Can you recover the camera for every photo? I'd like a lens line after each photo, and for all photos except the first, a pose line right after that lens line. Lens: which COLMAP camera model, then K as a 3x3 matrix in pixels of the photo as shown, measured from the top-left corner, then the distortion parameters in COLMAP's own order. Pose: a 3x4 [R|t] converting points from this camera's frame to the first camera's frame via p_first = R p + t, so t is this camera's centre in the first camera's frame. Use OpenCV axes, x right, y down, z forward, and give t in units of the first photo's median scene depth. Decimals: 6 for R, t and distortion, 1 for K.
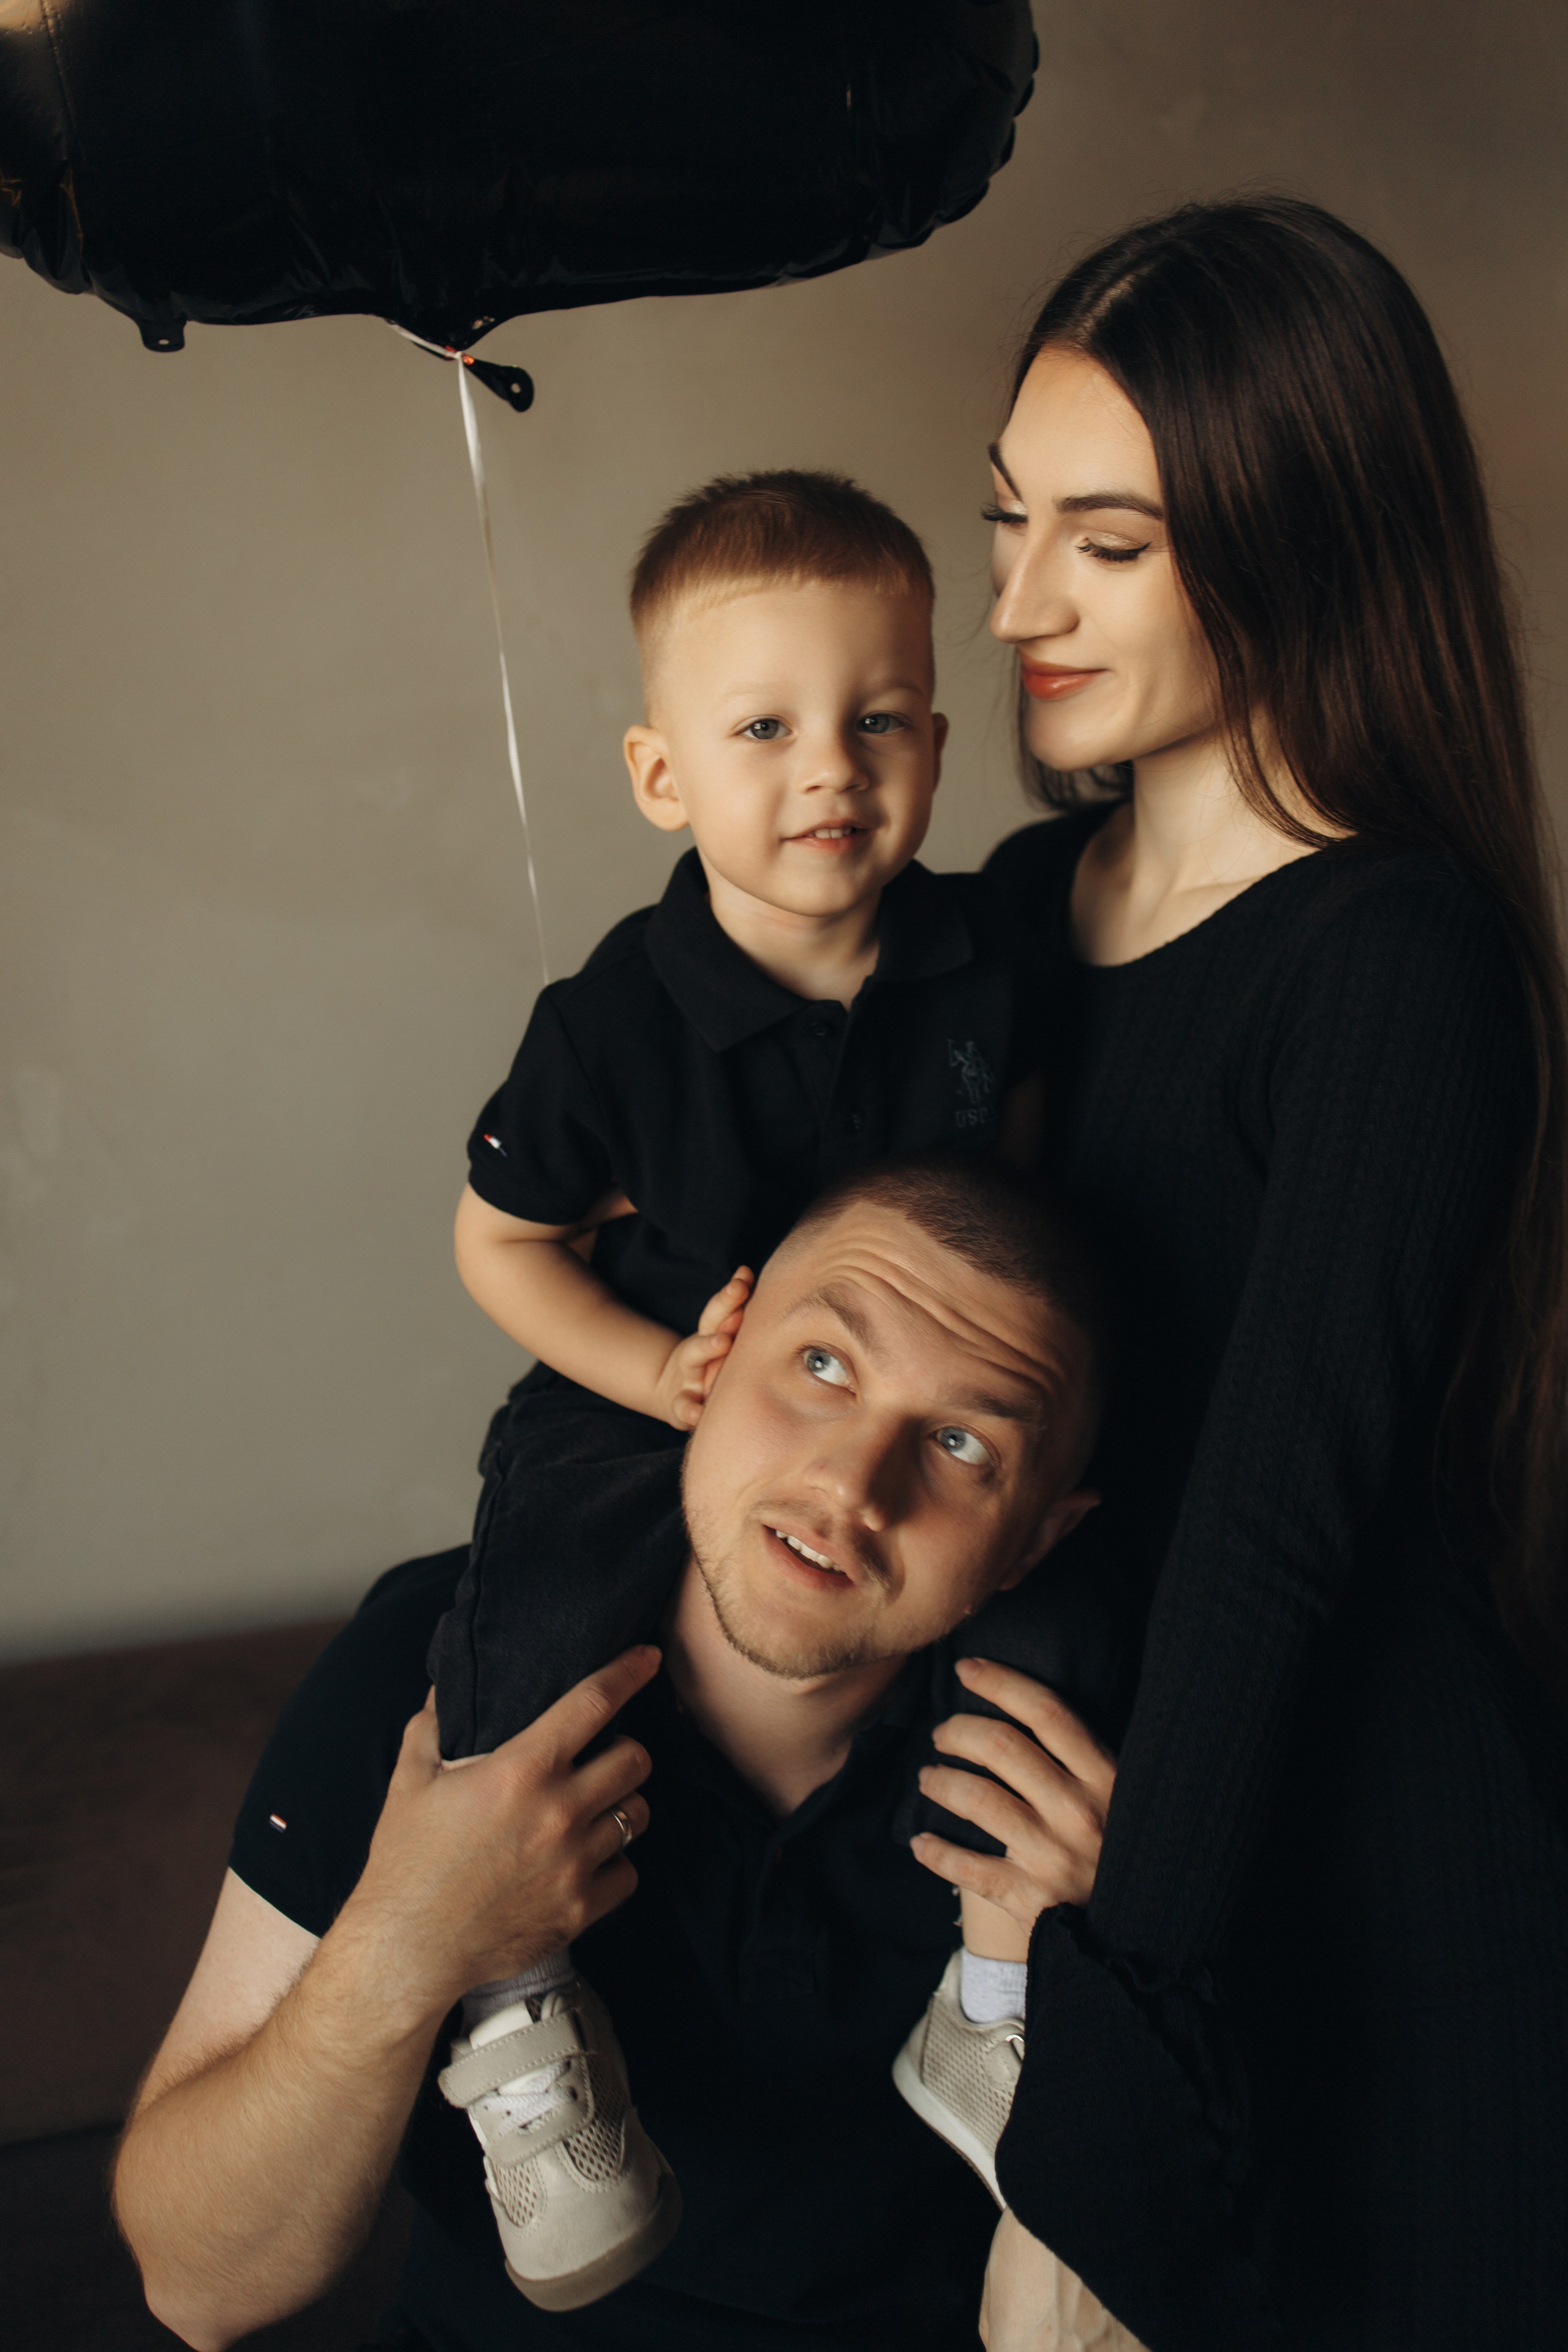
lens RADIAL K [[2160.8, 0, 738.3], [0, 2160.8, 1184.6], [0, 0, 1]] dist [0.009024, 0.003796]
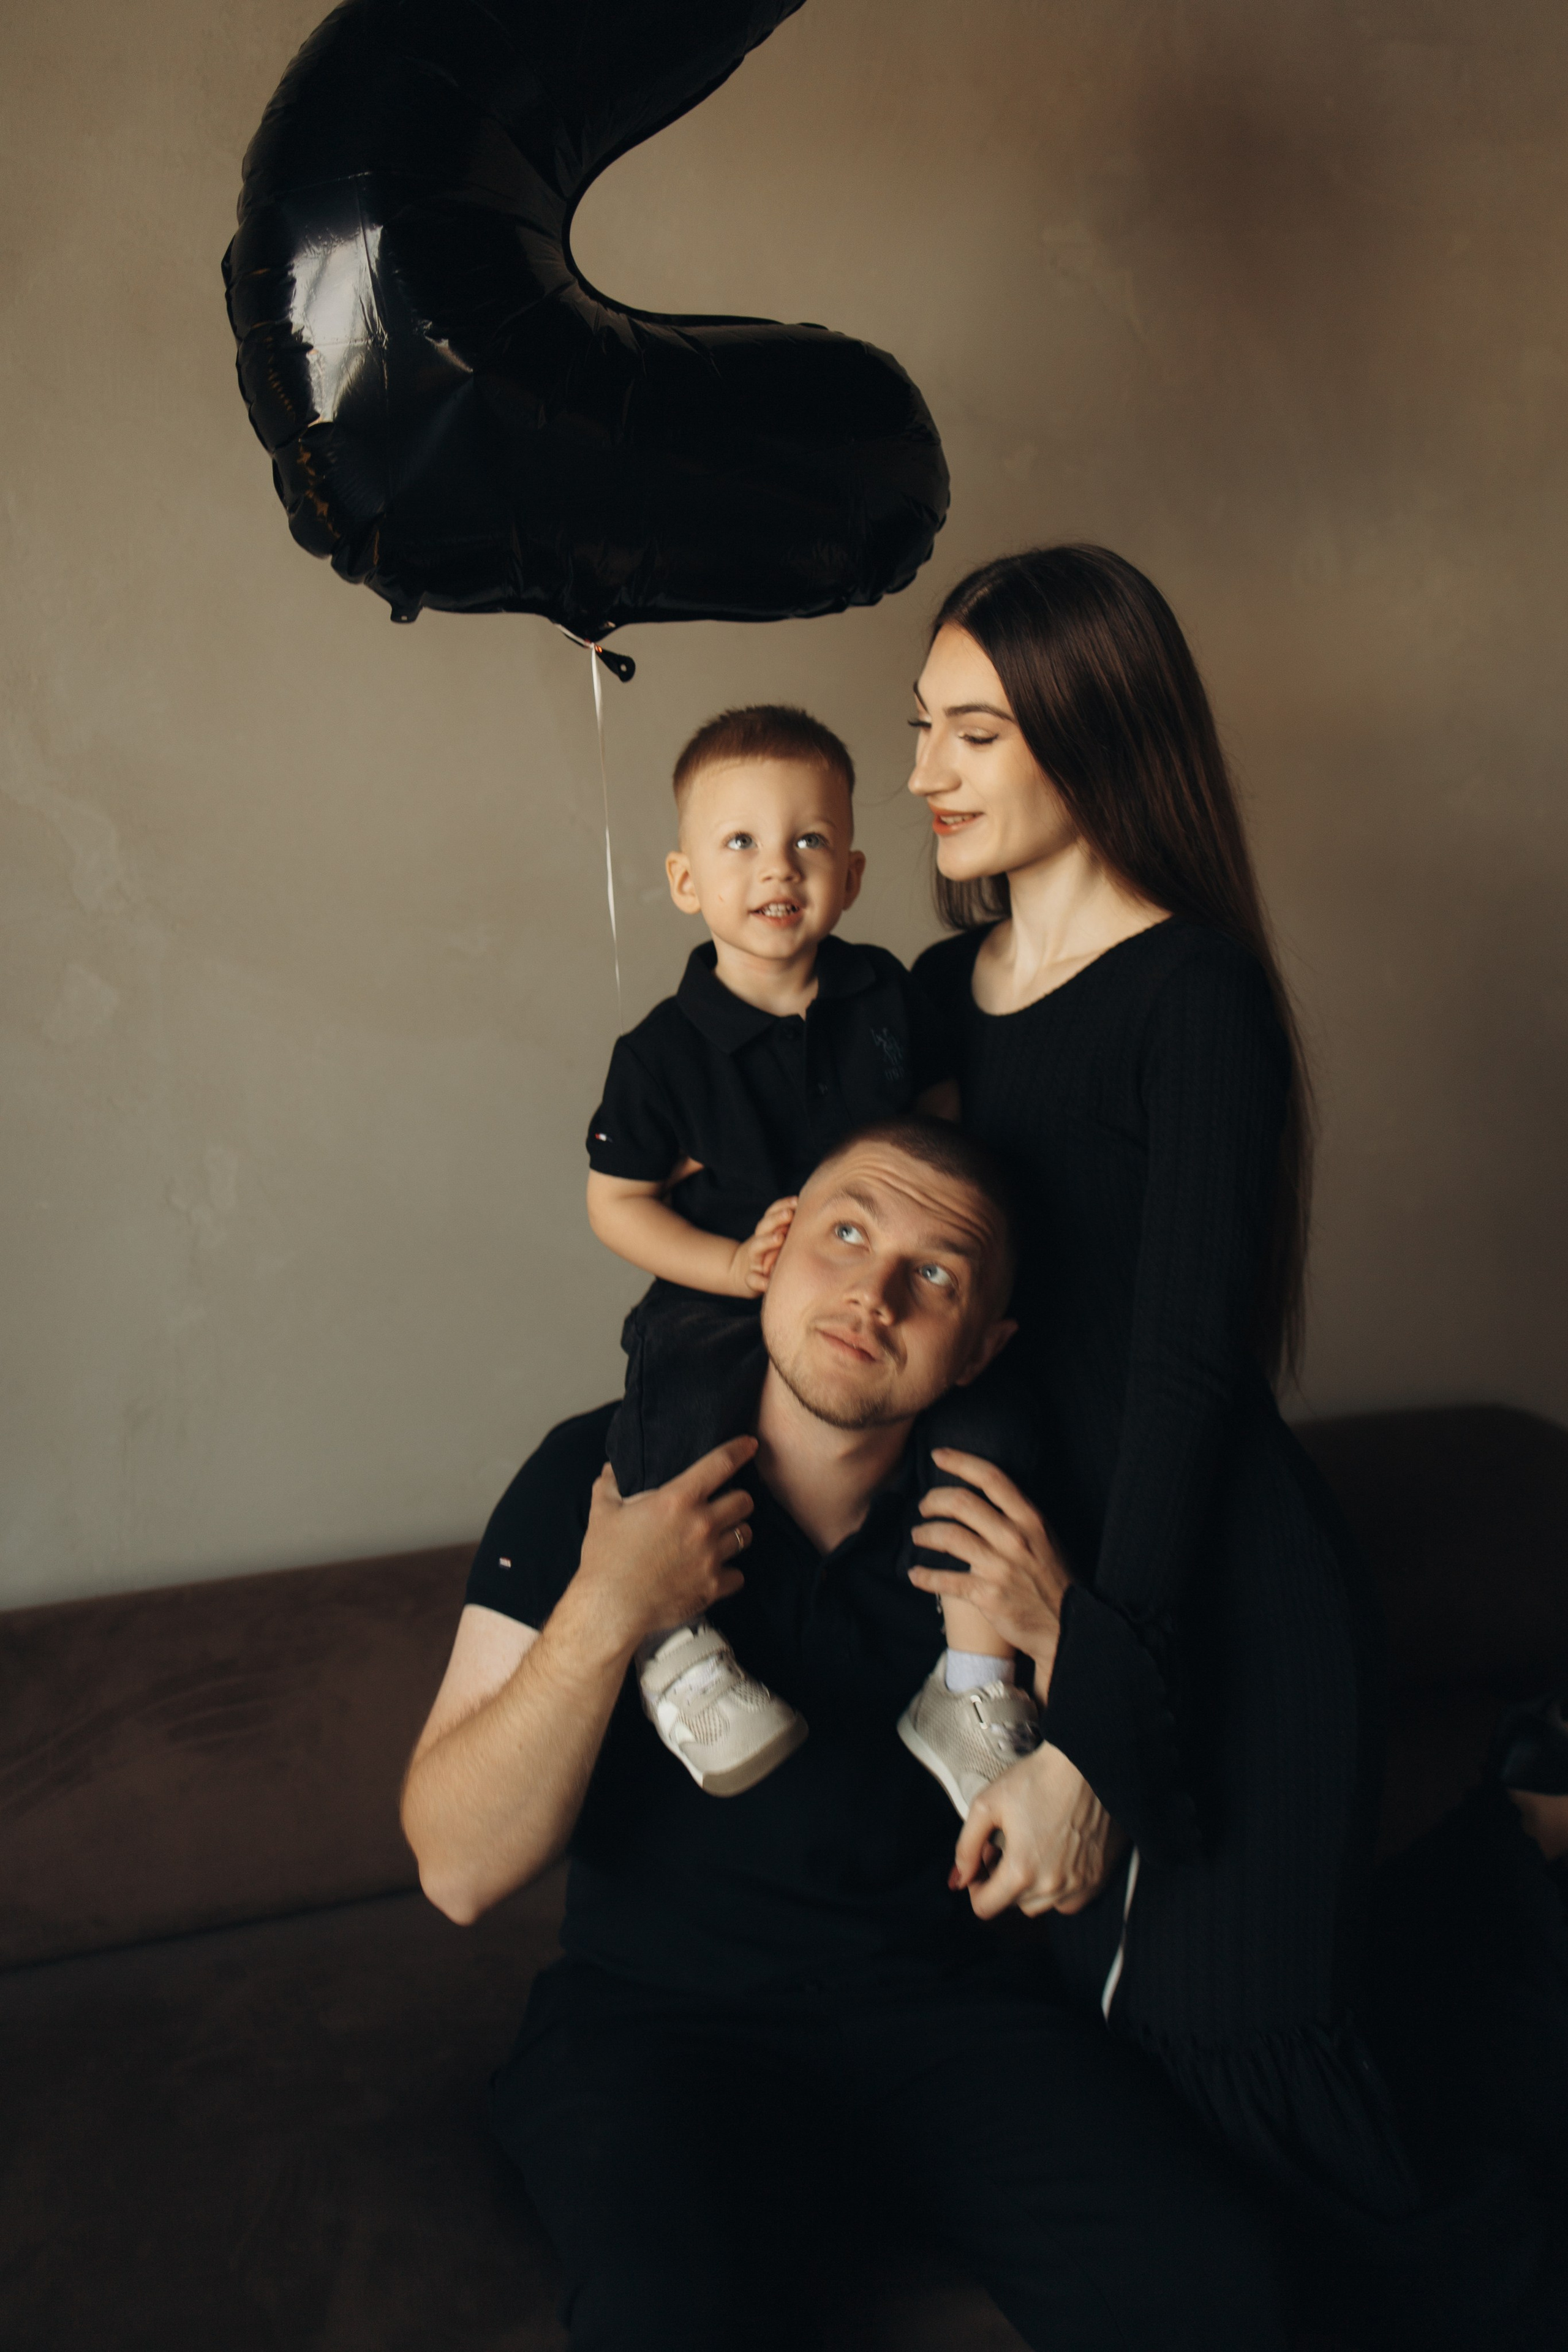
lens RADIAL K [[2164.5, 0, 737.0], [0, 2164.5, 1180.9], [0, 0, 1]] dist [0.005191, 0.003284]
pose [[0.996669, -0.052731, 0.062210, -0.140701], [0.057063, 0.995910, -0.070049, 0.148494], [-0.058262, 0.073365, 0.995602, -0.623962]]
